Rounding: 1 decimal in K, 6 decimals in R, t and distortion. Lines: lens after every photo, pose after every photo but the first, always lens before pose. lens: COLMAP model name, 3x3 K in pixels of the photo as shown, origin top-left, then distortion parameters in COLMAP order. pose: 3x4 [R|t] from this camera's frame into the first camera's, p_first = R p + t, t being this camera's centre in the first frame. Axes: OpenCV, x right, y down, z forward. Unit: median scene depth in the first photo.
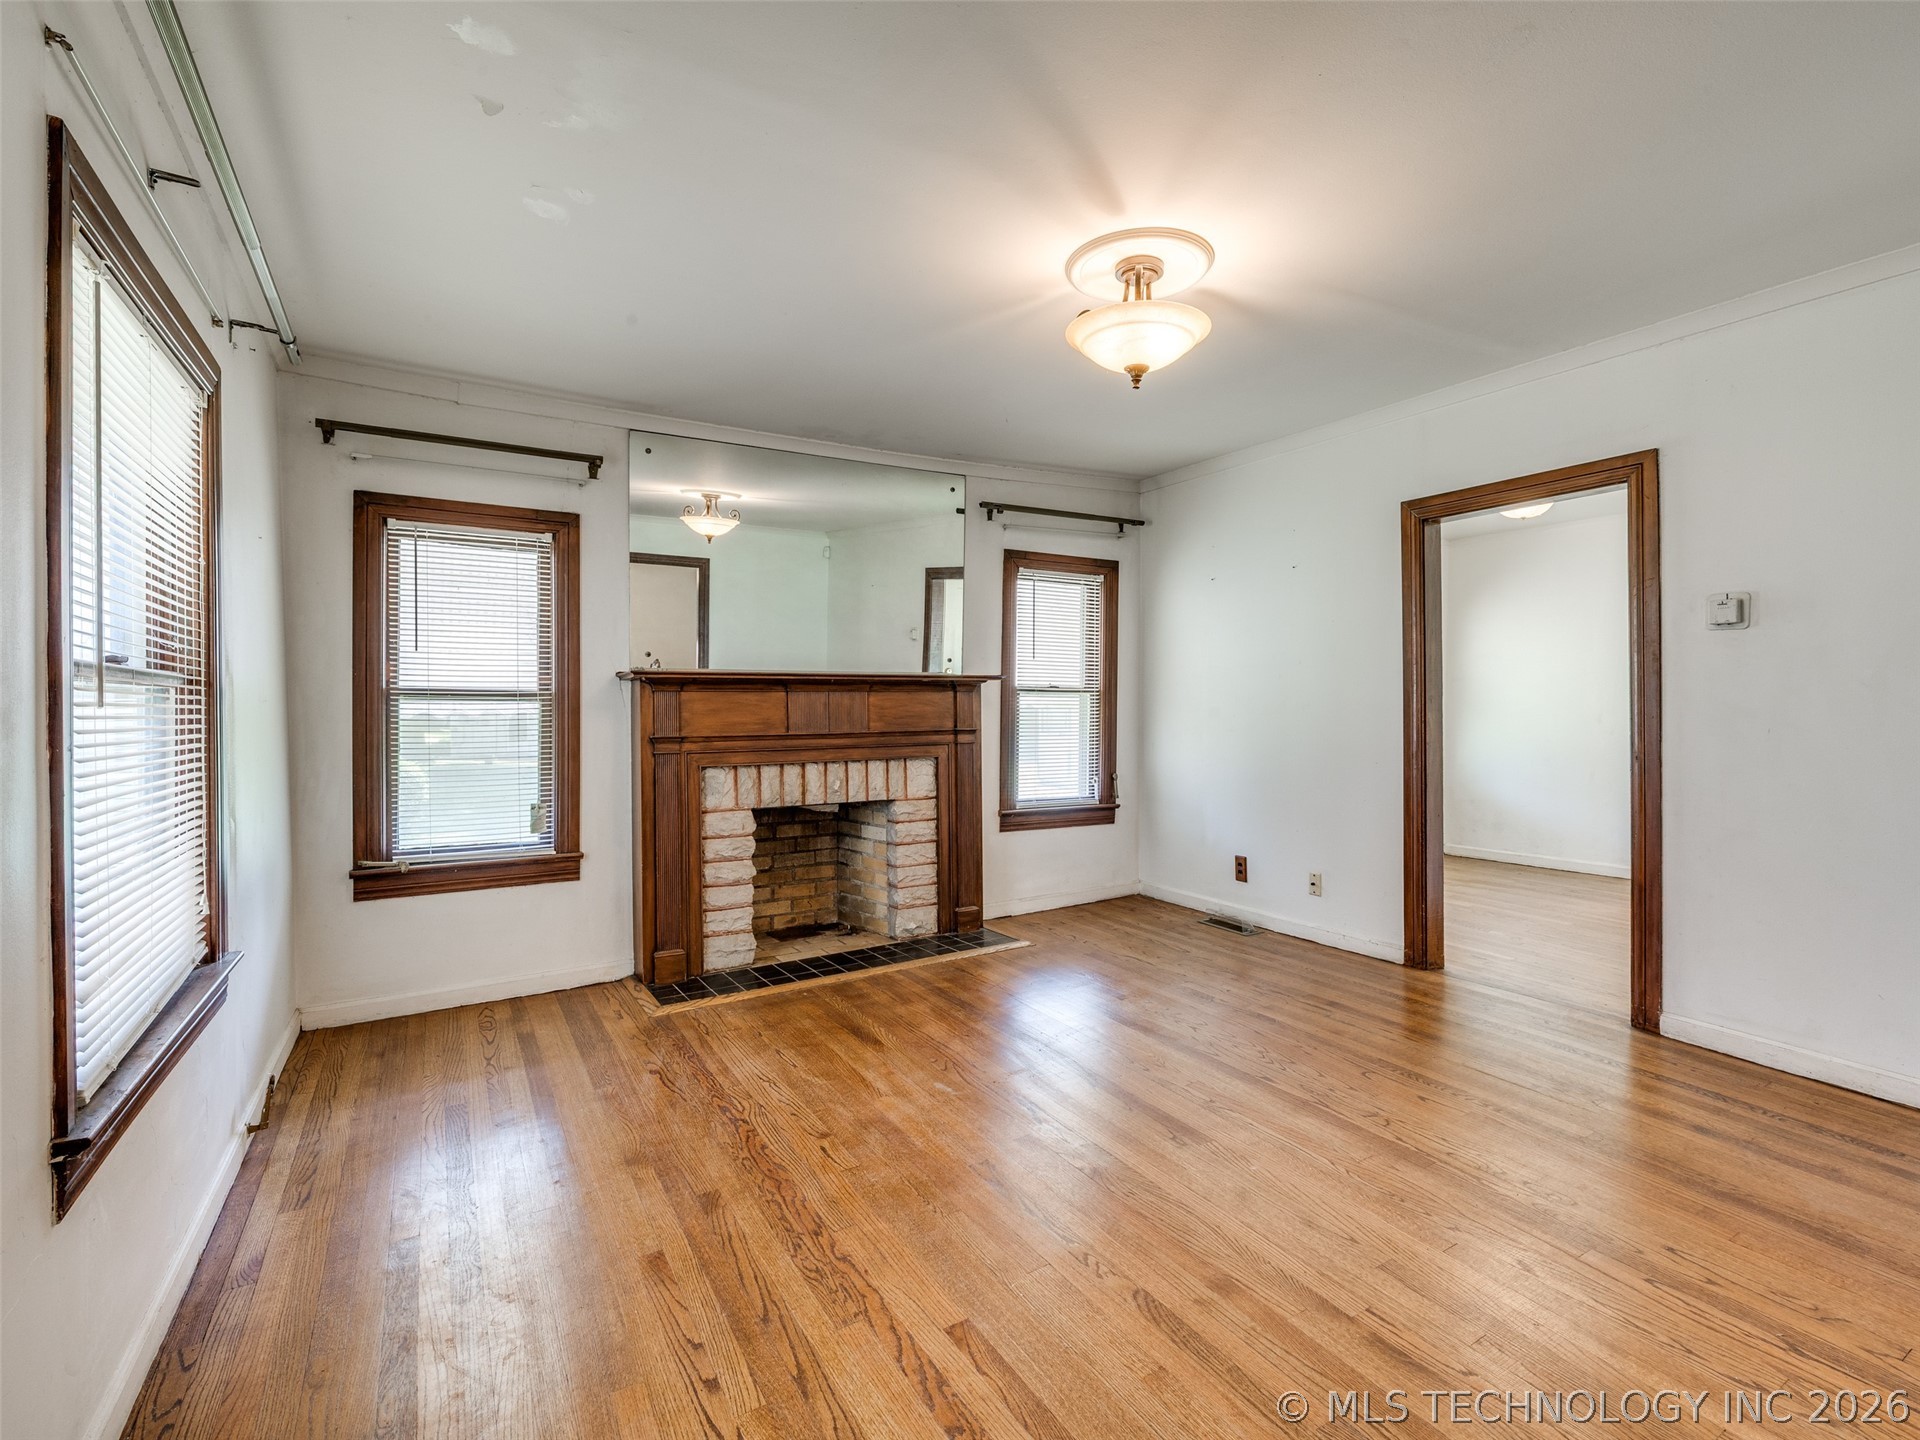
lens RADIAL K [[914.8, 0, 932.4], [0, 914.8, 721.8], [0, 0, 1]] dist [-0.002548, 0.000147]
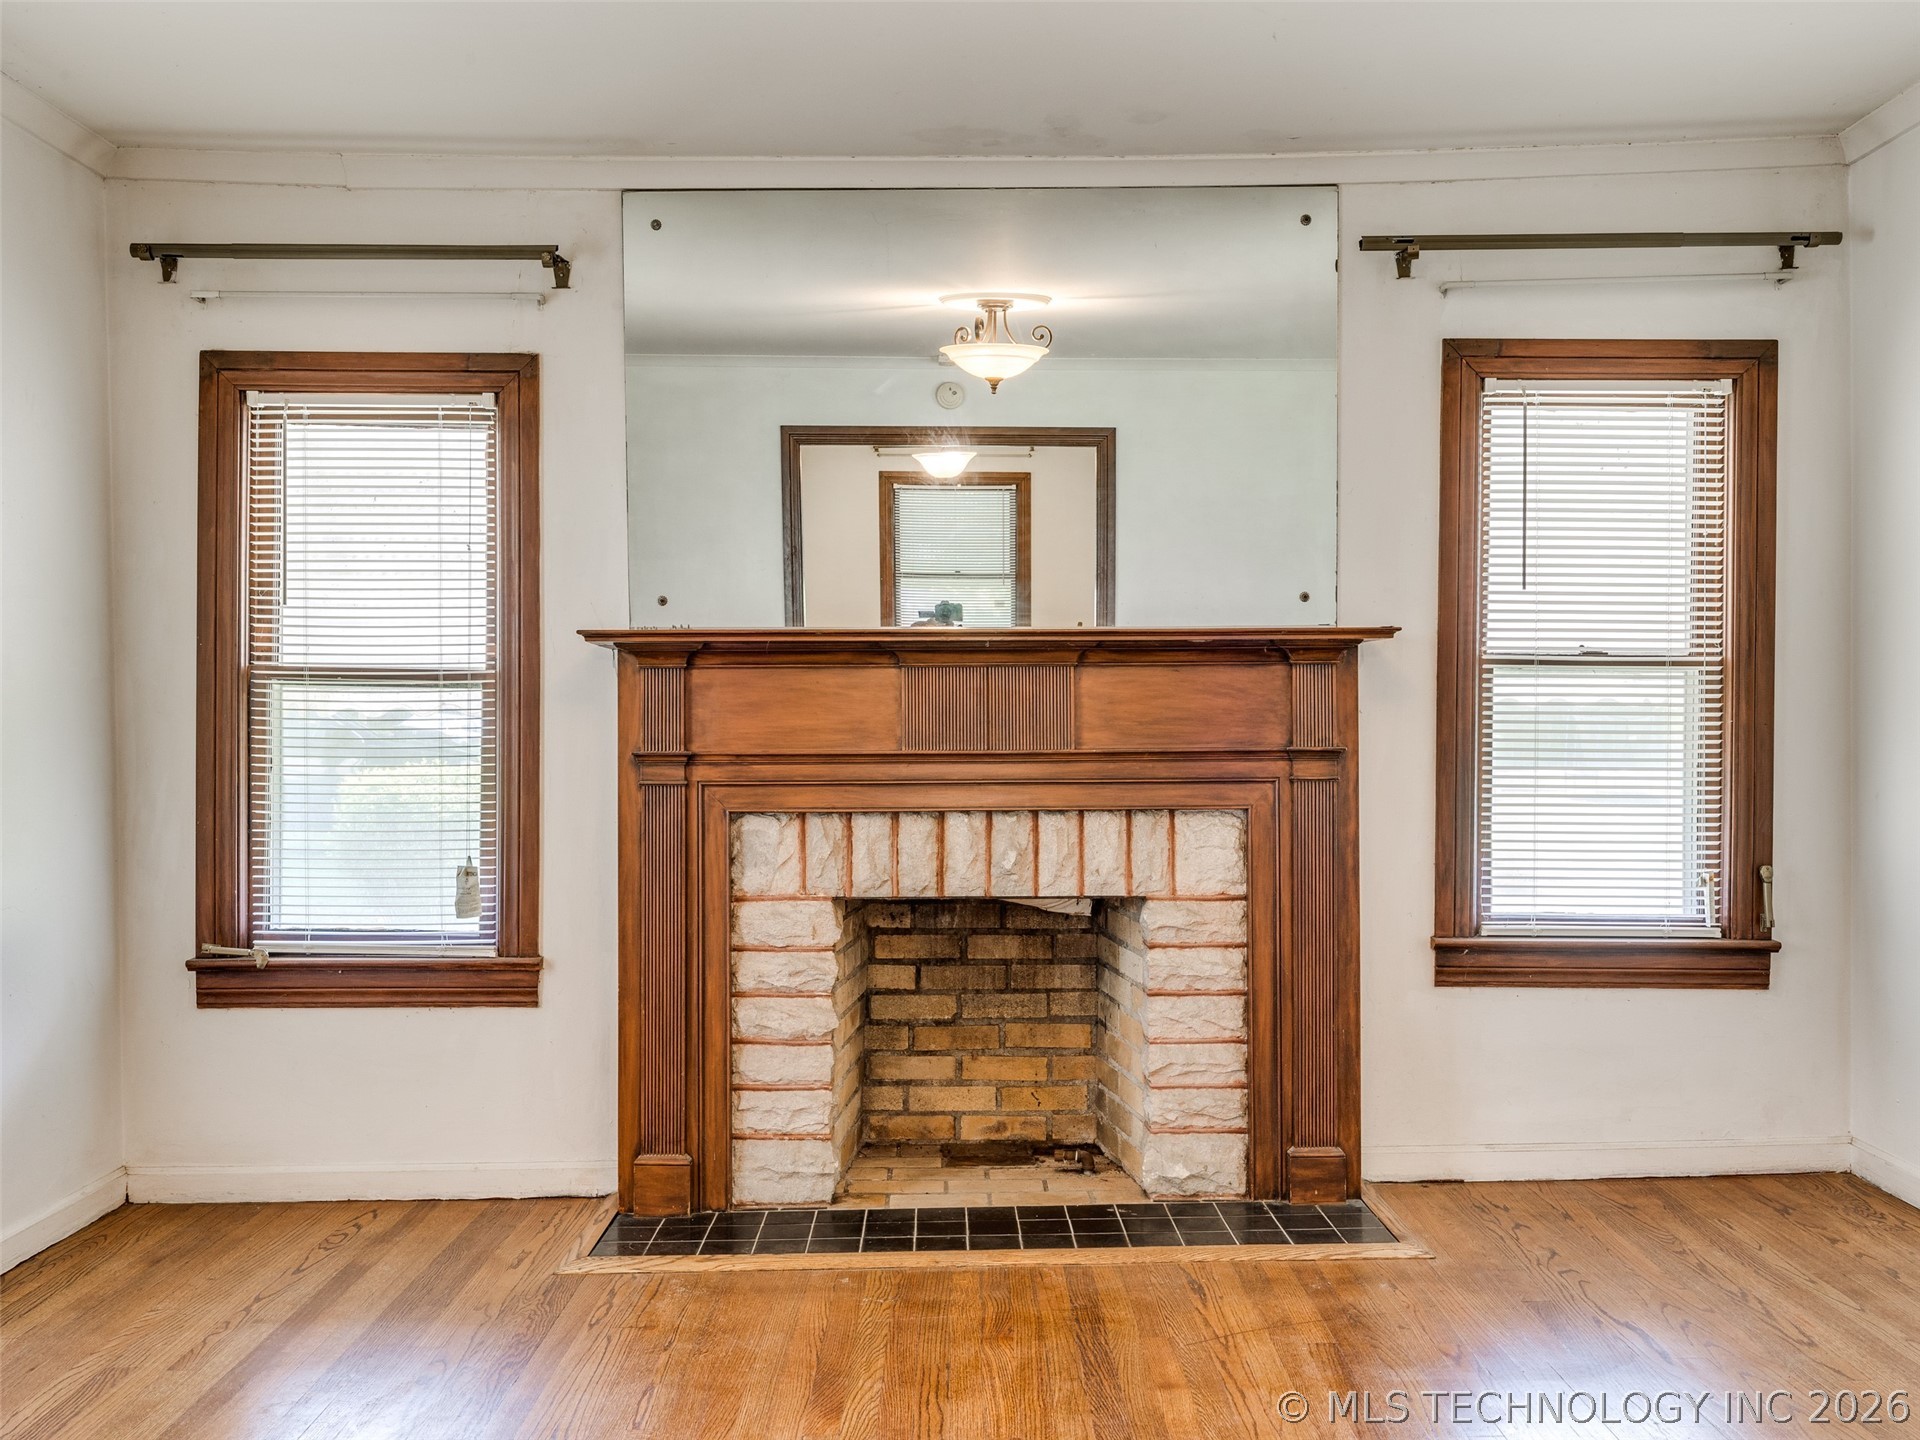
lens RADIAL K [[1664.8, 0, 960.1], [0, 1664.8, 727.4], [0, 0, 1]] dist [-0.003558, 0.003672]
pose [[0.865069, 0.007624, -0.501596, 0.327491], [-0.011369, 0.999926, -0.004409, 0.003317], [0.501525, 0.009516, 0.865091, 0.231440]]
